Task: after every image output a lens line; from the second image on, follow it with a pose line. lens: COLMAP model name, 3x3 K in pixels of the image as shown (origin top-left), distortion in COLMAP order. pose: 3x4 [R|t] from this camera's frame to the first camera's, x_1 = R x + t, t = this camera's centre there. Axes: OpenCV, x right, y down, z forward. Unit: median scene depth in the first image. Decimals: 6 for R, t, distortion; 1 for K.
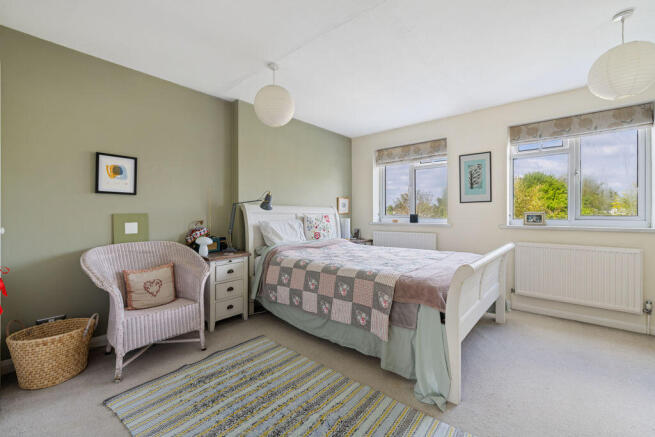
lens RADIAL K [[280.0, 0, 330.0], [0, 280.0, 216.3], [0, 0, 1]] dist [-0.000768, 0.000561]
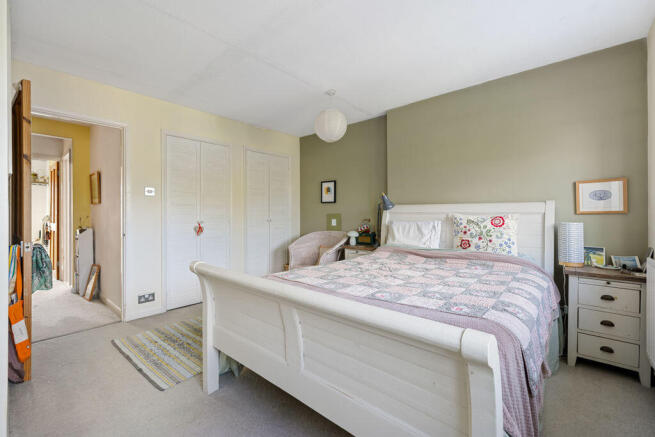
lens RADIAL K [[280.0, 0, 330.0], [0, 280.0, 216.3], [0, 0, 1]] dist [-0.000768, 0.000561]
pose [[-0.009258, 0.008490, -0.999921, 0.940040], [-0.006229, 0.999944, 0.008548, -0.008503], [0.999938, 0.006307, -0.009205, 0.934451]]
